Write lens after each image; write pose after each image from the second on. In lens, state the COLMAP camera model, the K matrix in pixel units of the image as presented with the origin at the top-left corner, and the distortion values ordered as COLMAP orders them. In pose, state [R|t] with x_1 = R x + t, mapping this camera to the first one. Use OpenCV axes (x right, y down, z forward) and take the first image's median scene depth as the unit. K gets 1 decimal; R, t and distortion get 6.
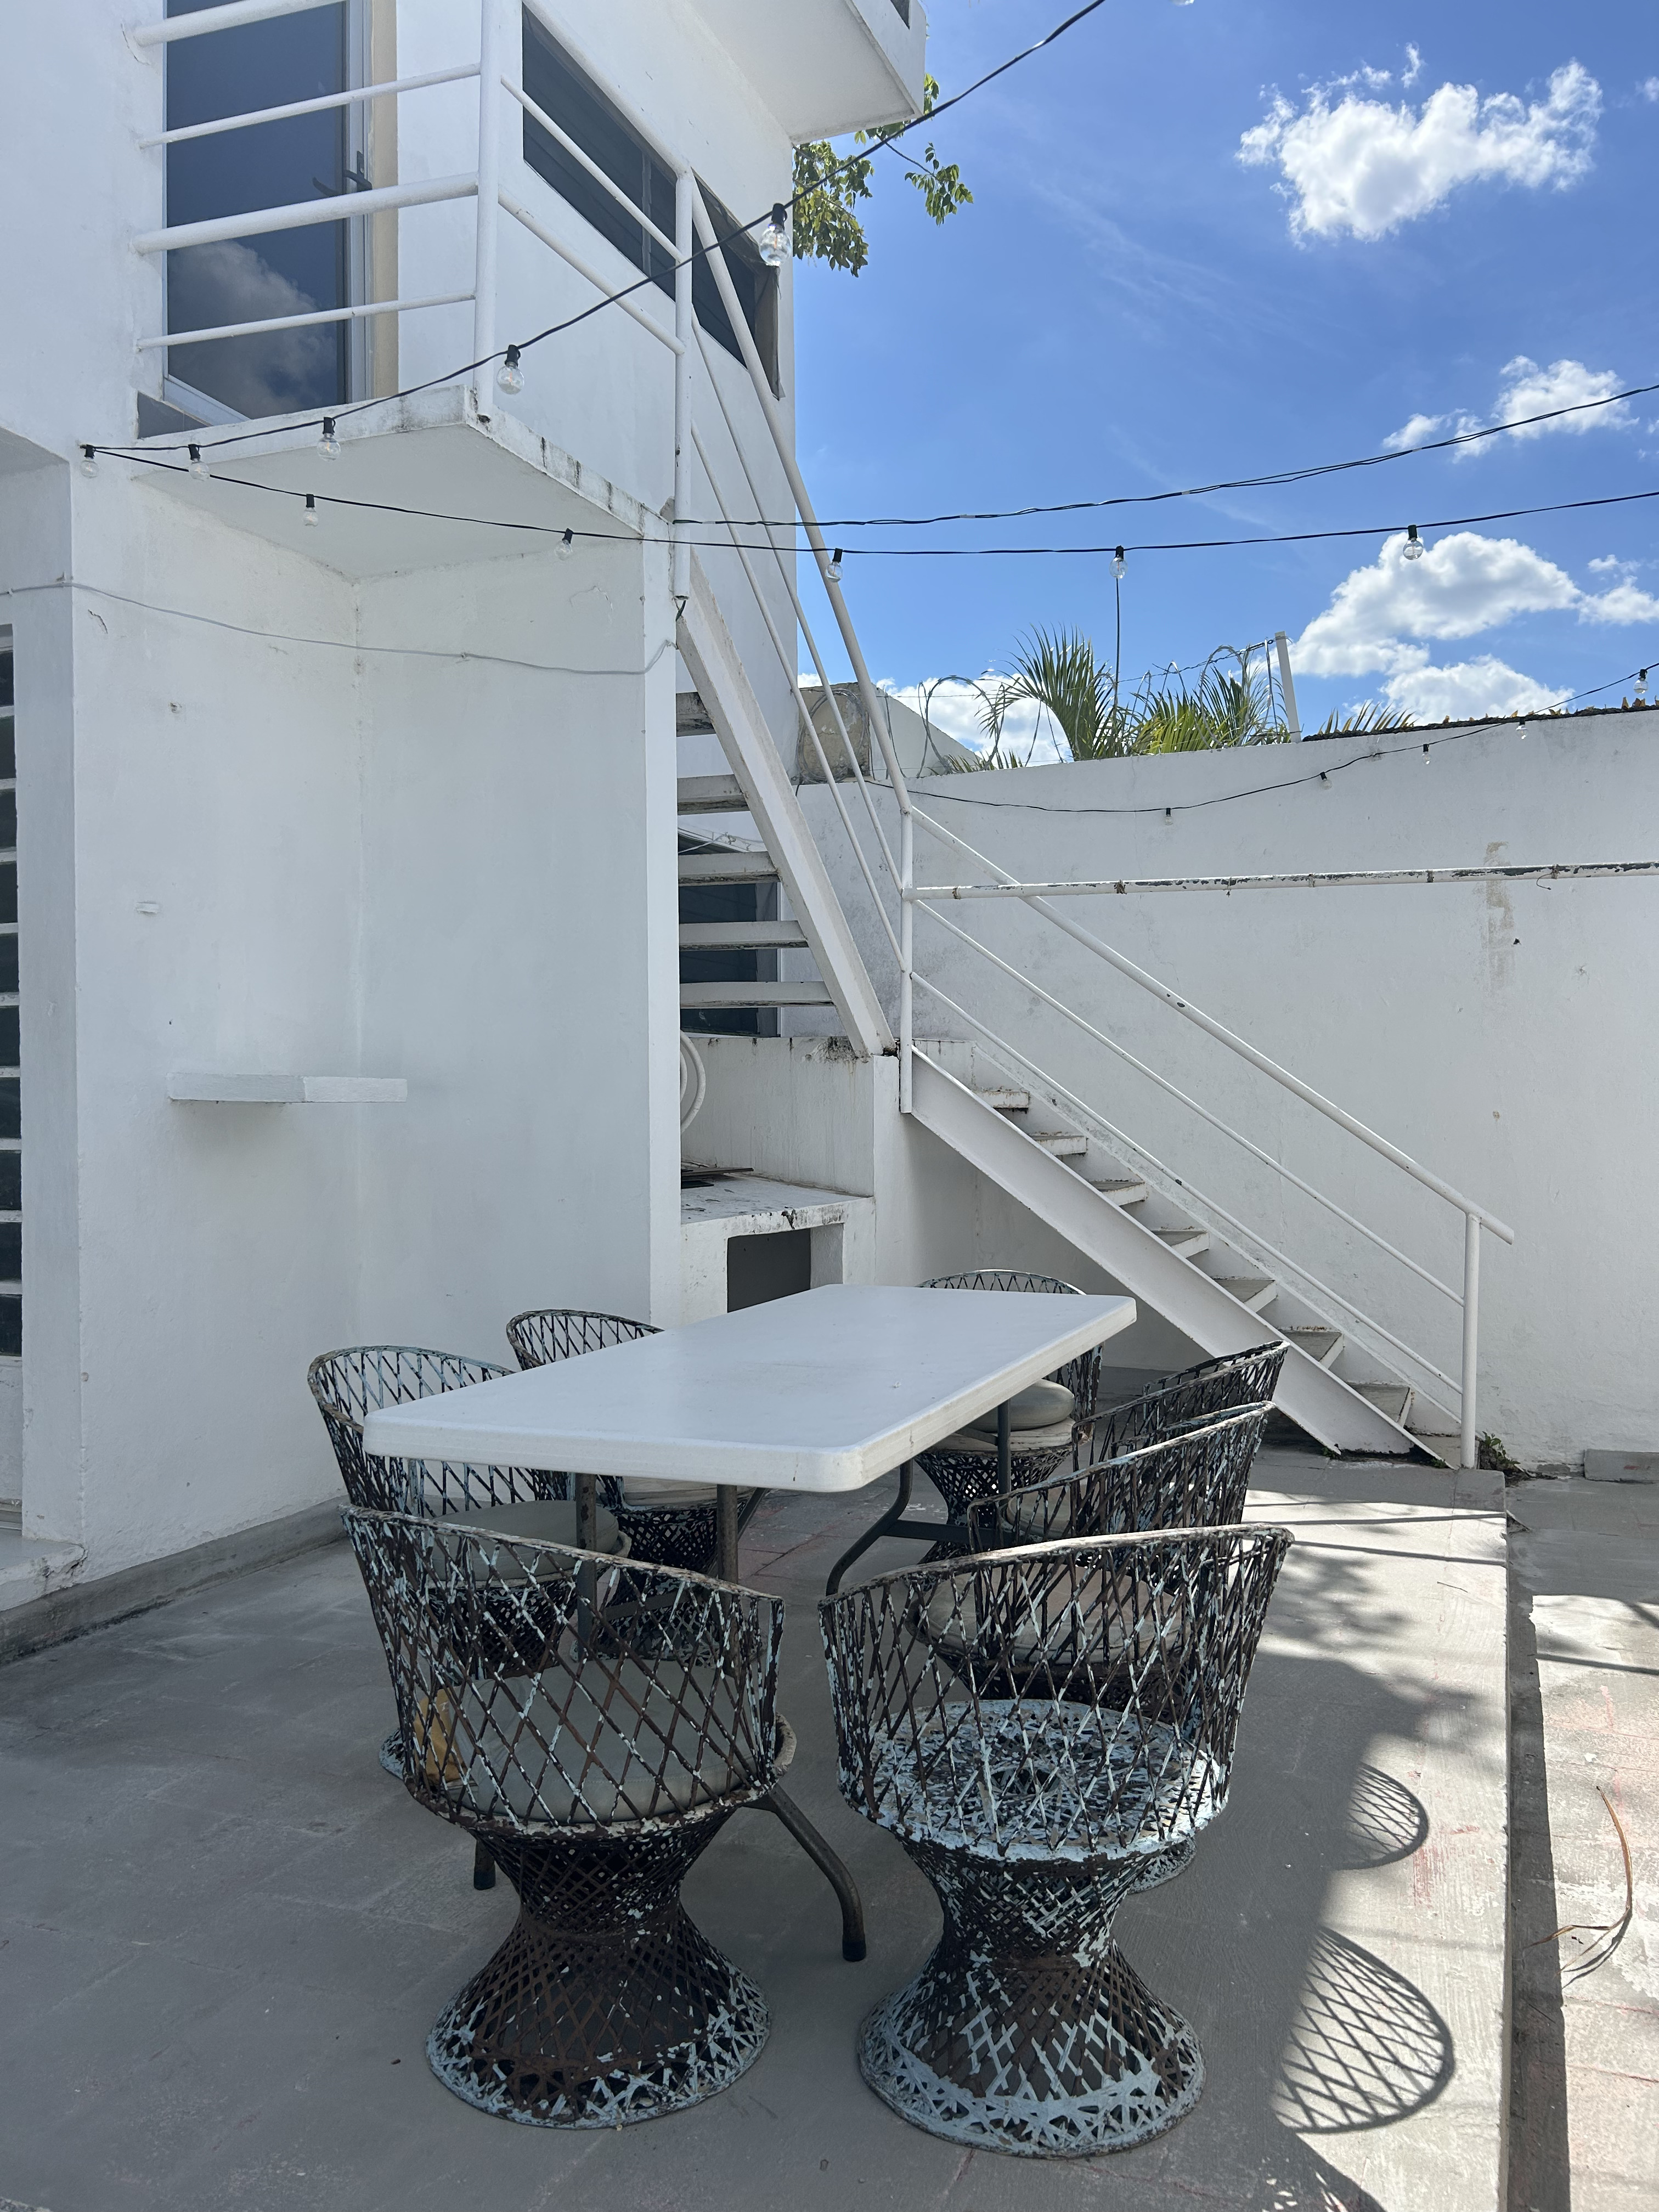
lens RADIAL K [[1663.6, 0, 849.1], [0, 1663.6, 1095.1], [0, 0, 1]] dist [0.050445, -0.046880]
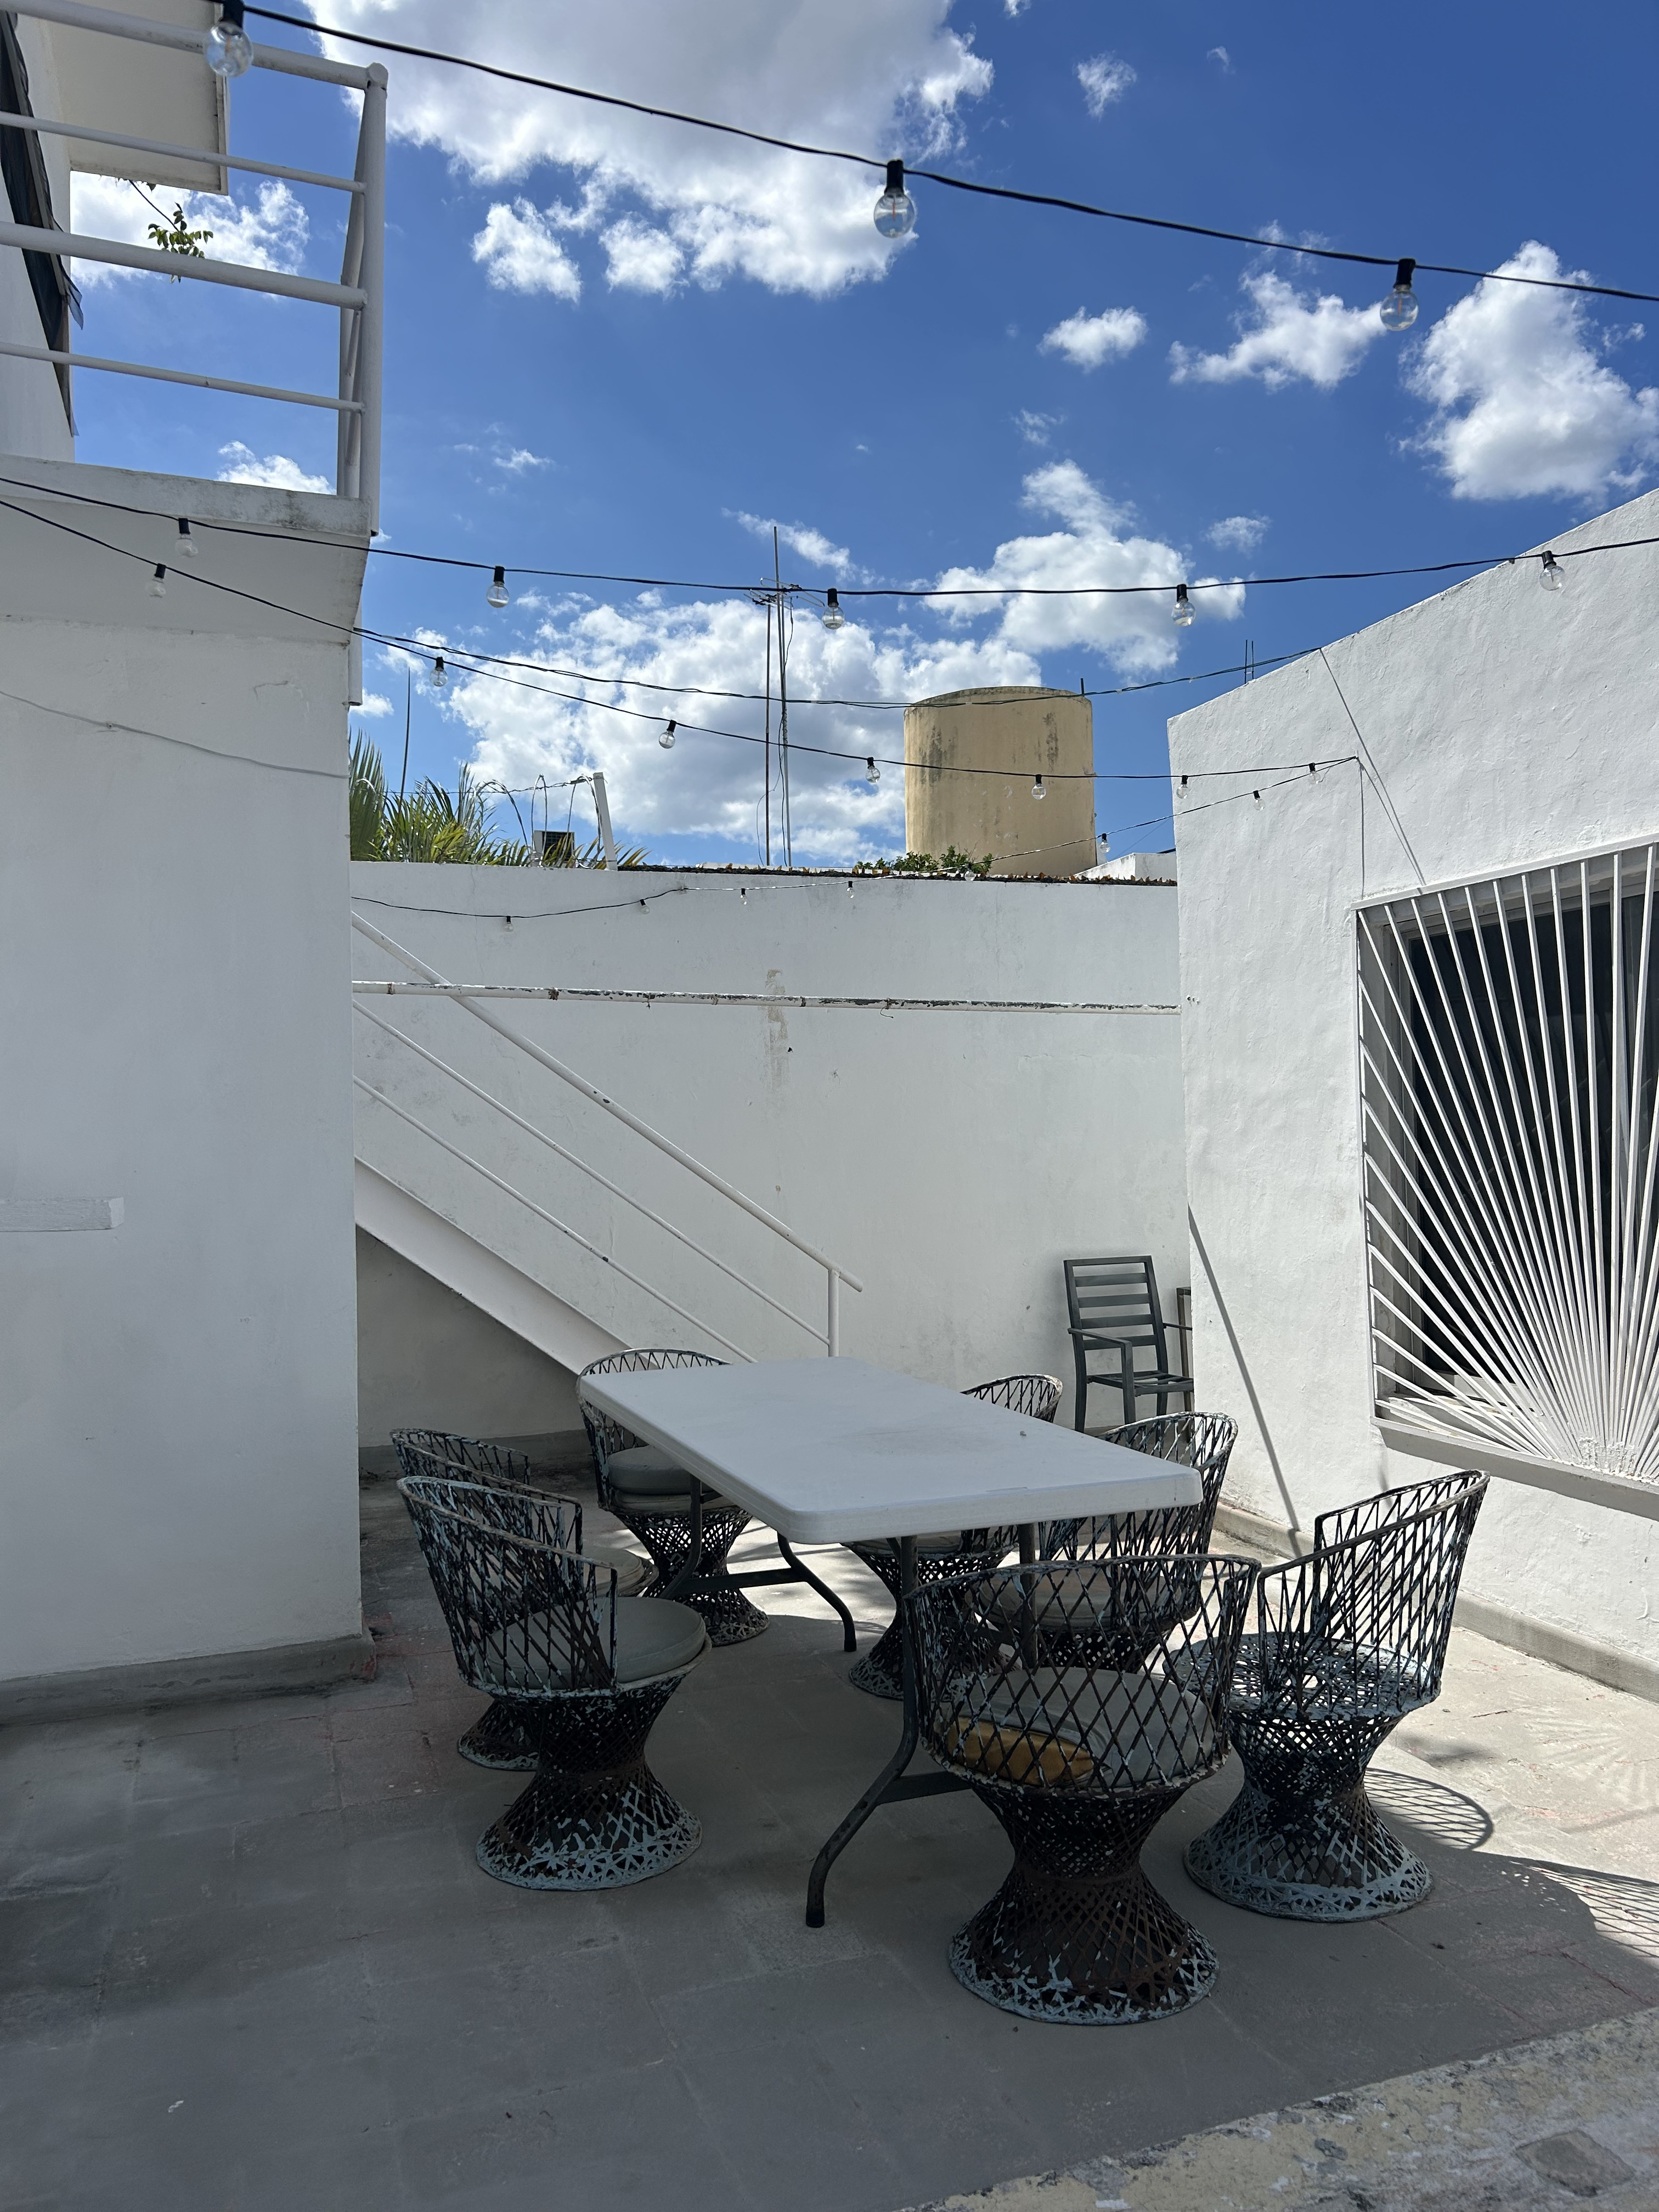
lens RADIAL K [[1663.6, 0, 821.1], [0, 1663.6, 1065.9], [0, 0, 1]] dist [0.050445, -0.046880]
pose [[0.752873, 0.018680, 0.657900, -0.541518], [0.015513, 0.998816, -0.046112, -0.029403], [-0.657983, 0.044923, 0.751692, 0.069436]]
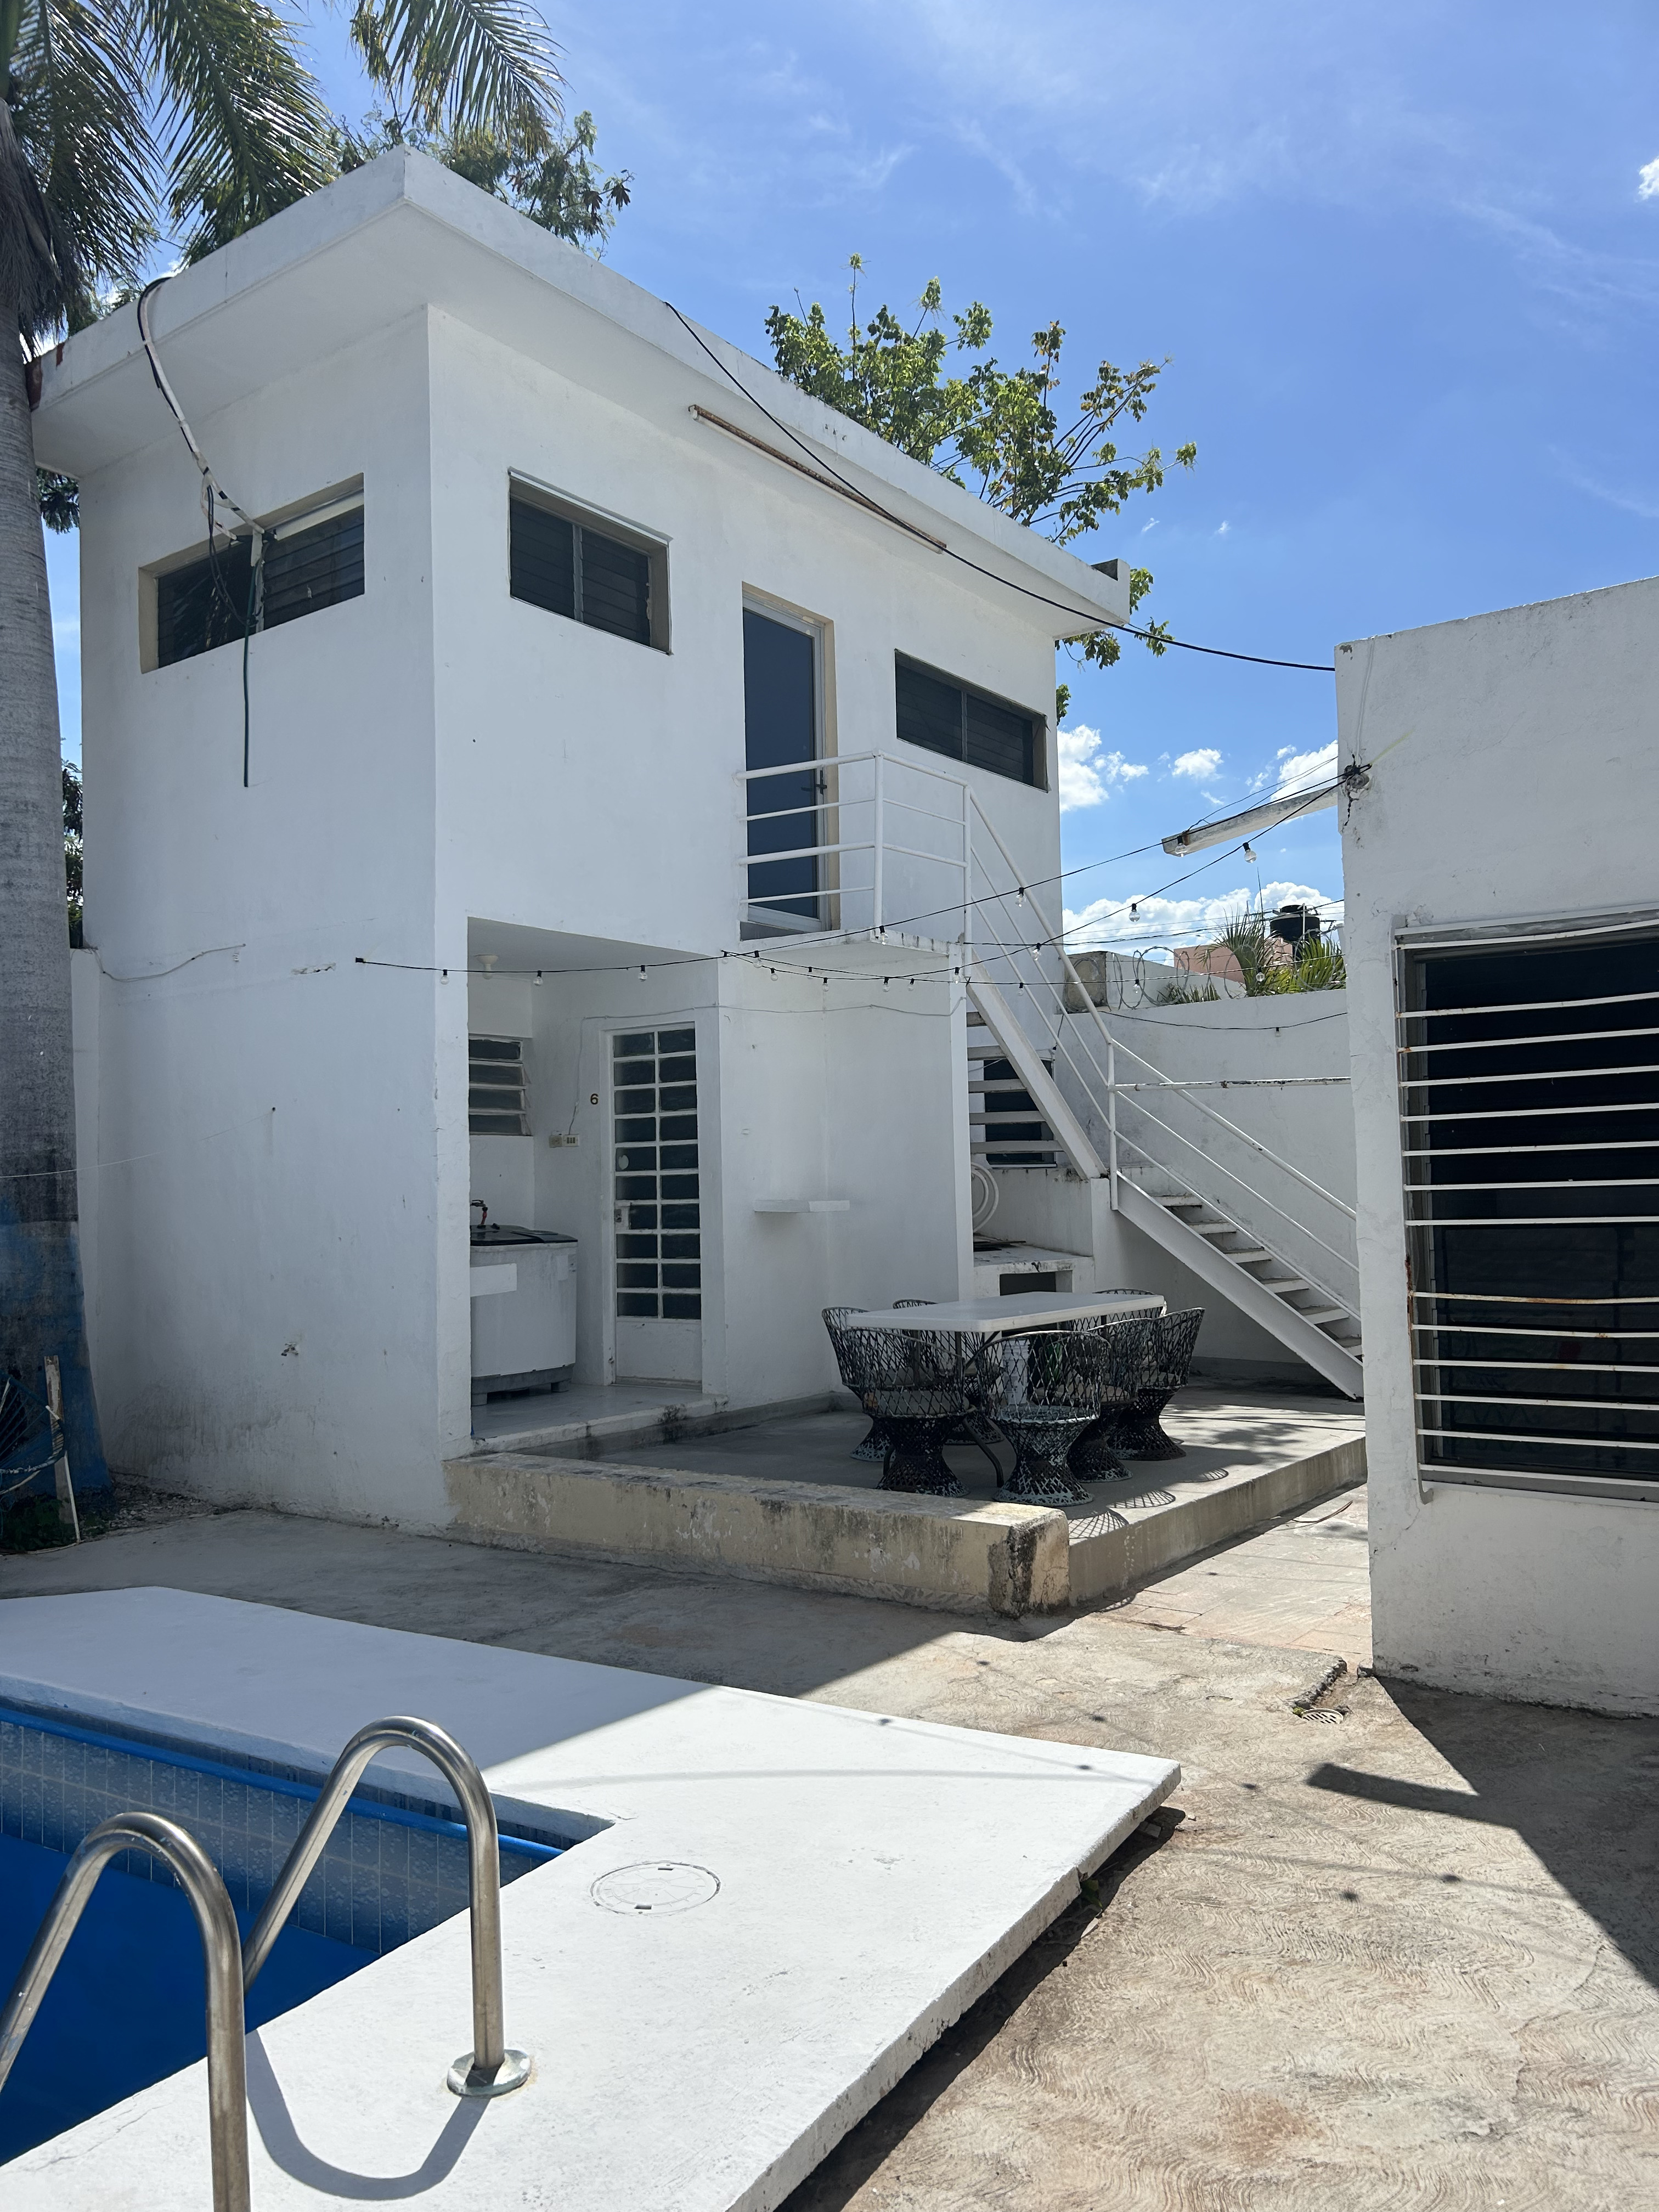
lens RADIAL K [[1663.6, 0, 827.8], [0, 1663.6, 1096.6], [0, 0, 1]] dist [0.050445, -0.046880]
pose [[0.967109, -0.030325, -0.252549, 0.256892], [0.017916, 0.998523, -0.051290, -0.033240], [0.253731, 0.045078, 0.966224, -1.094024]]
